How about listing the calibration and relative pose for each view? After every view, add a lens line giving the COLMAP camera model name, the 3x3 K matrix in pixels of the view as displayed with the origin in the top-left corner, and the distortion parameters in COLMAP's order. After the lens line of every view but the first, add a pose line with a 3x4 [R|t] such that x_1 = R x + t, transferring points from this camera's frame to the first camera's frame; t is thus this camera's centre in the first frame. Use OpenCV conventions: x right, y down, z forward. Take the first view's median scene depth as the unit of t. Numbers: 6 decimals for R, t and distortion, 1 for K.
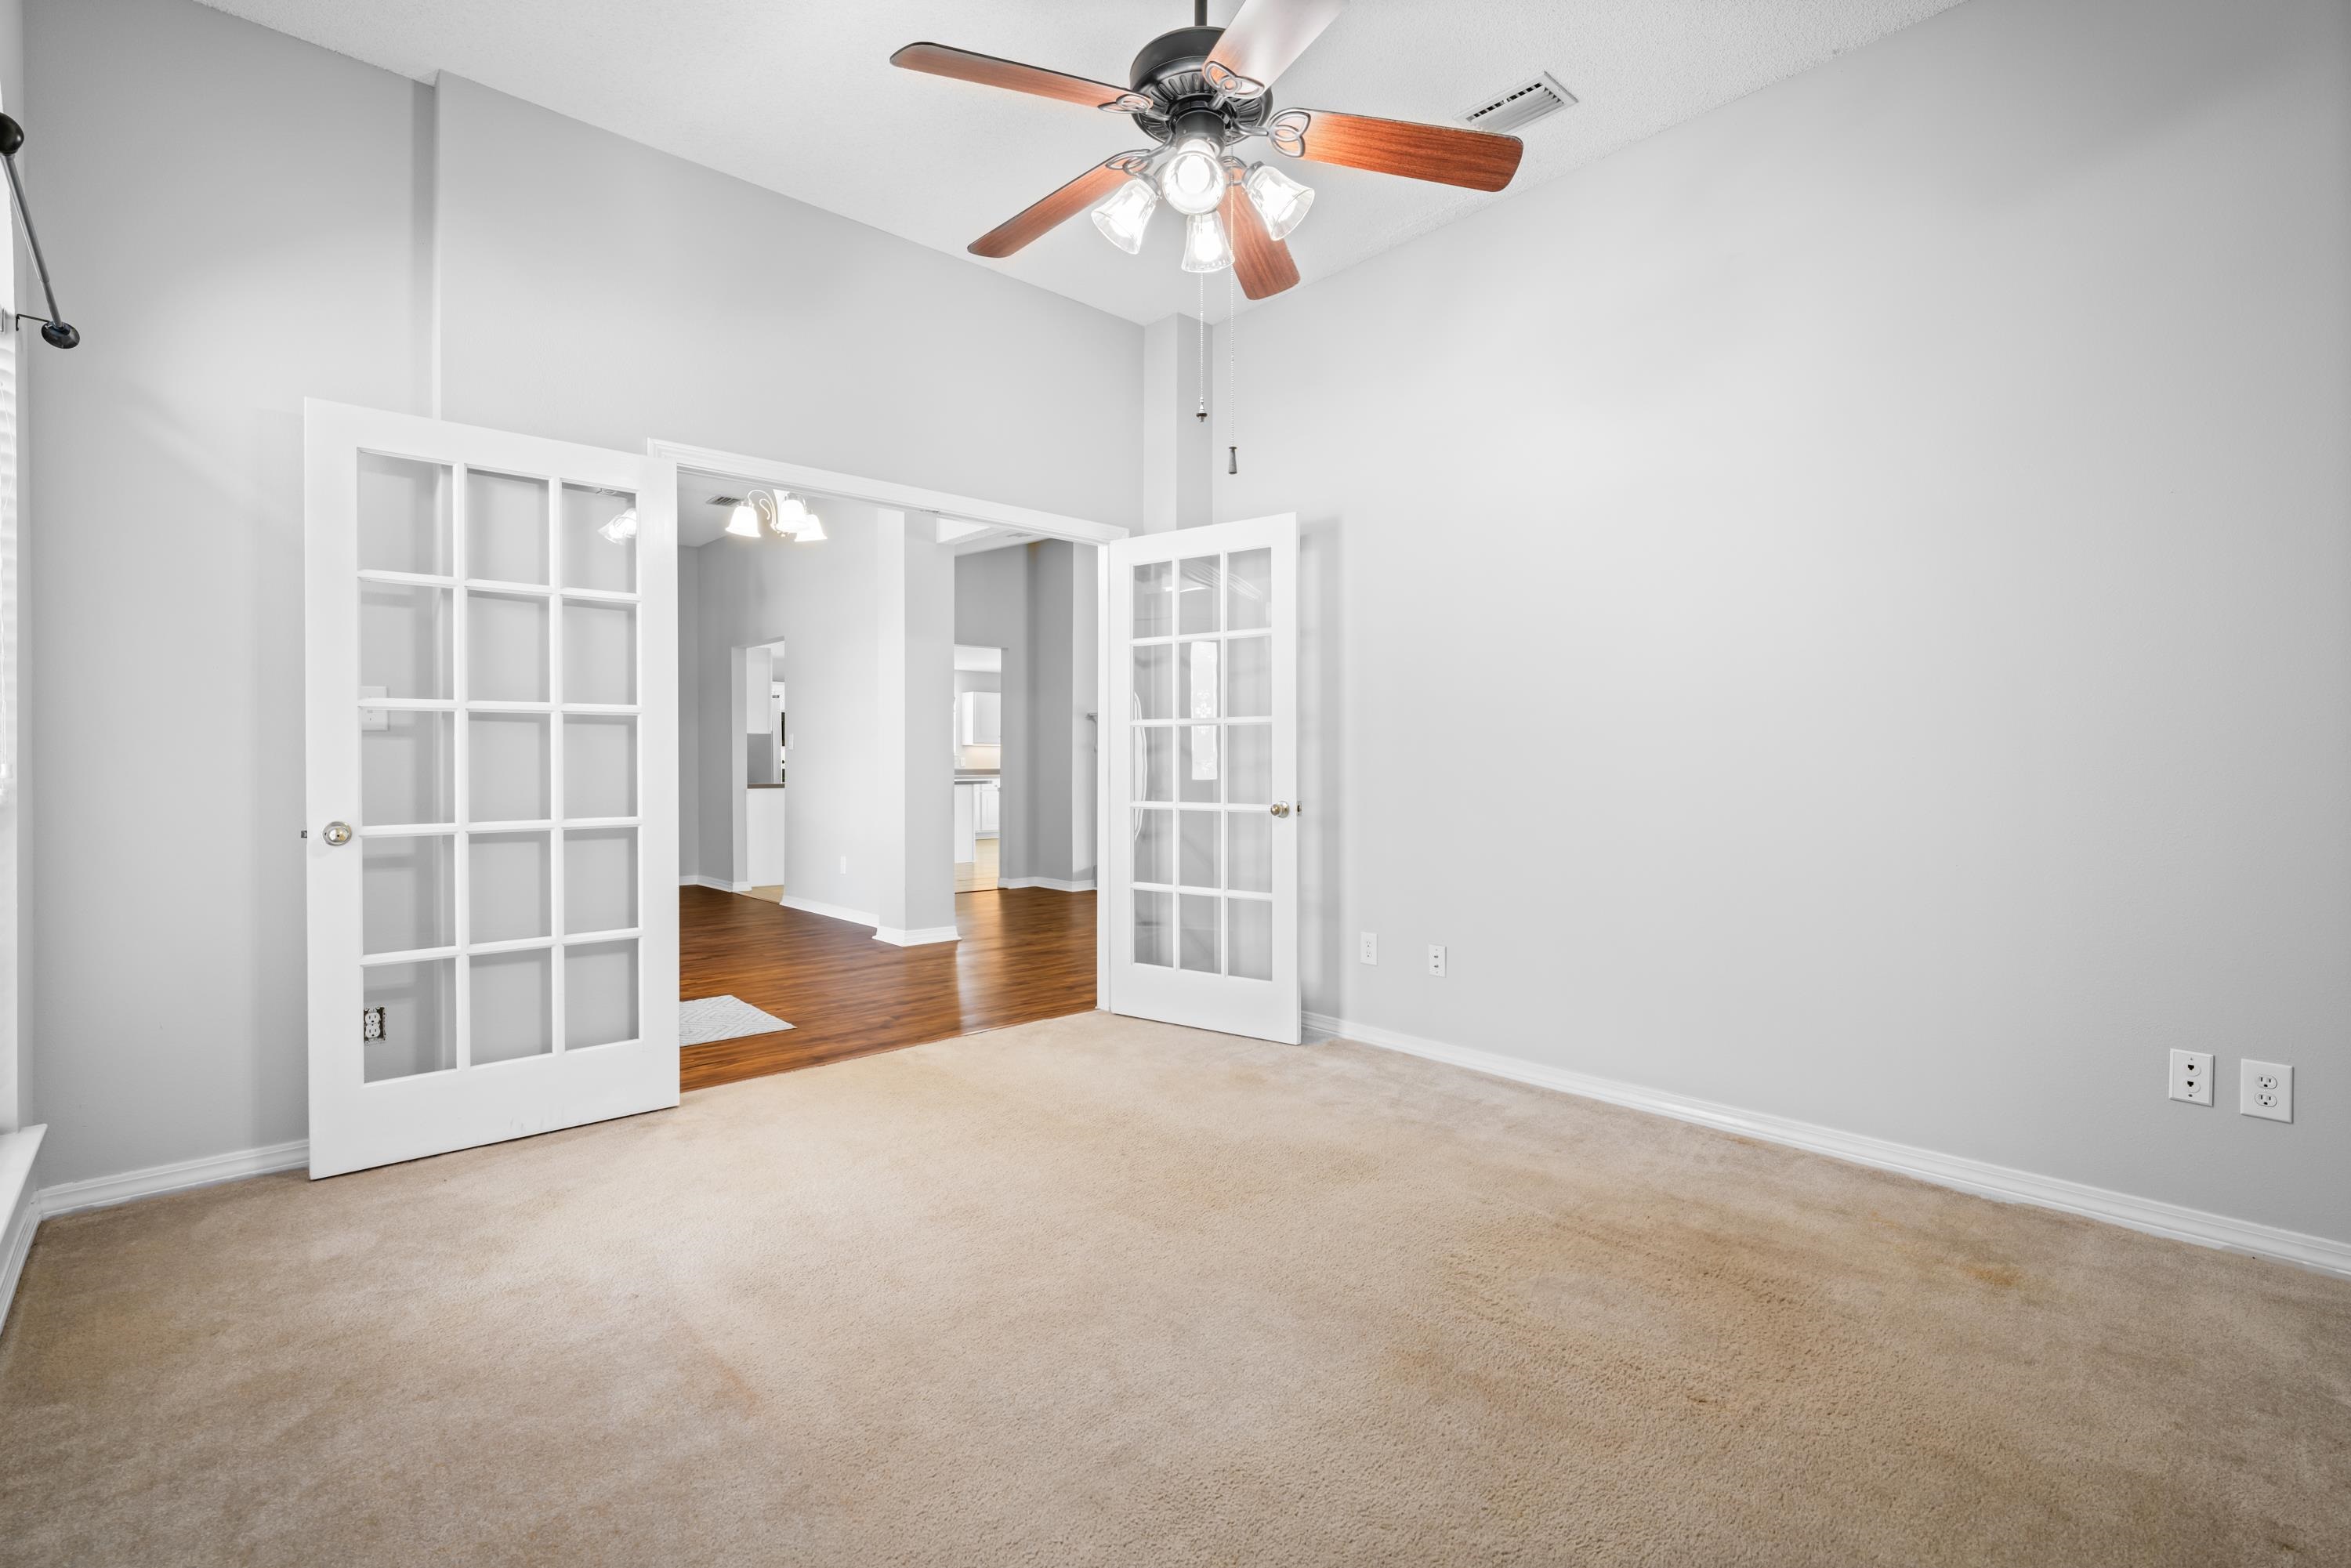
lens RADIAL K [[1080.2, 0, 1173.8], [0, 1080.2, 775.5], [0, 0, 1]] dist [-0.003378, 0.000901]
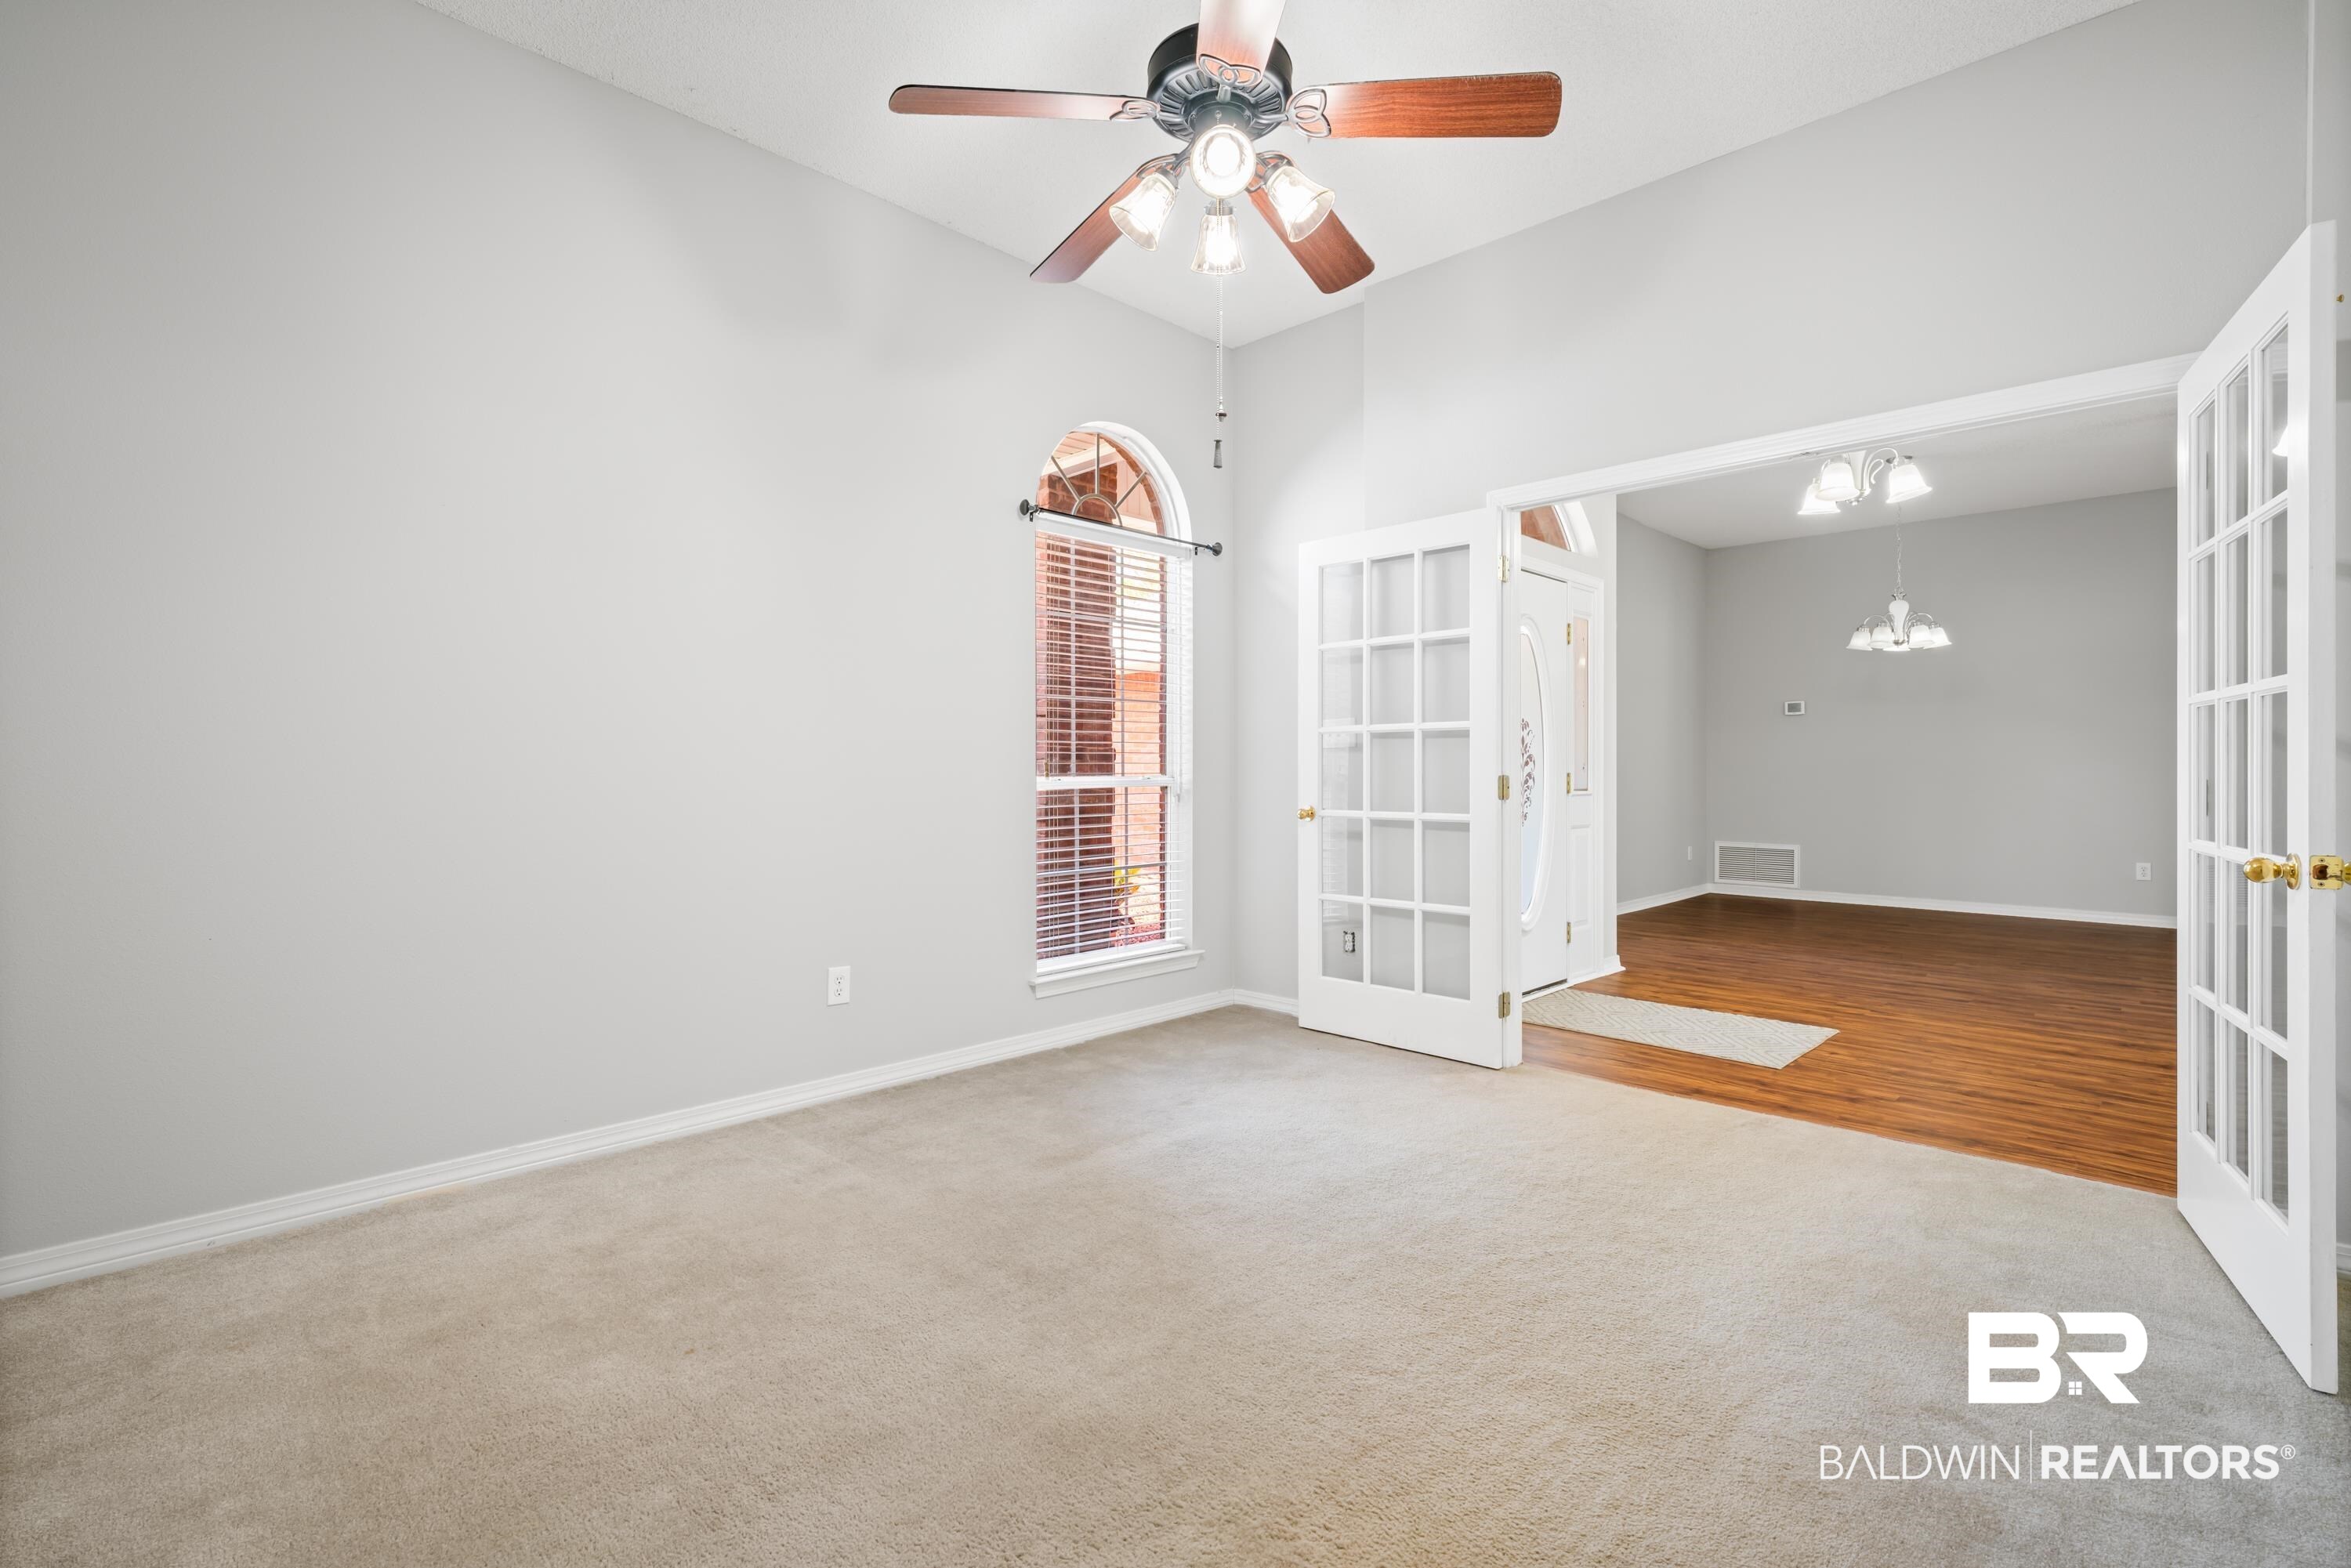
lens RADIAL K [[1080.2, 0, 1188.7], [0, 1080.2, 776.2], [0, 0, 1]] dist [-0.003378, 0.000901]
pose [[0.038493, 0.003519, -0.999253, 0.762092], [-0.009435, 0.999951, 0.003158, -0.004681], [0.999214, 0.009306, 0.038524, 0.716387]]
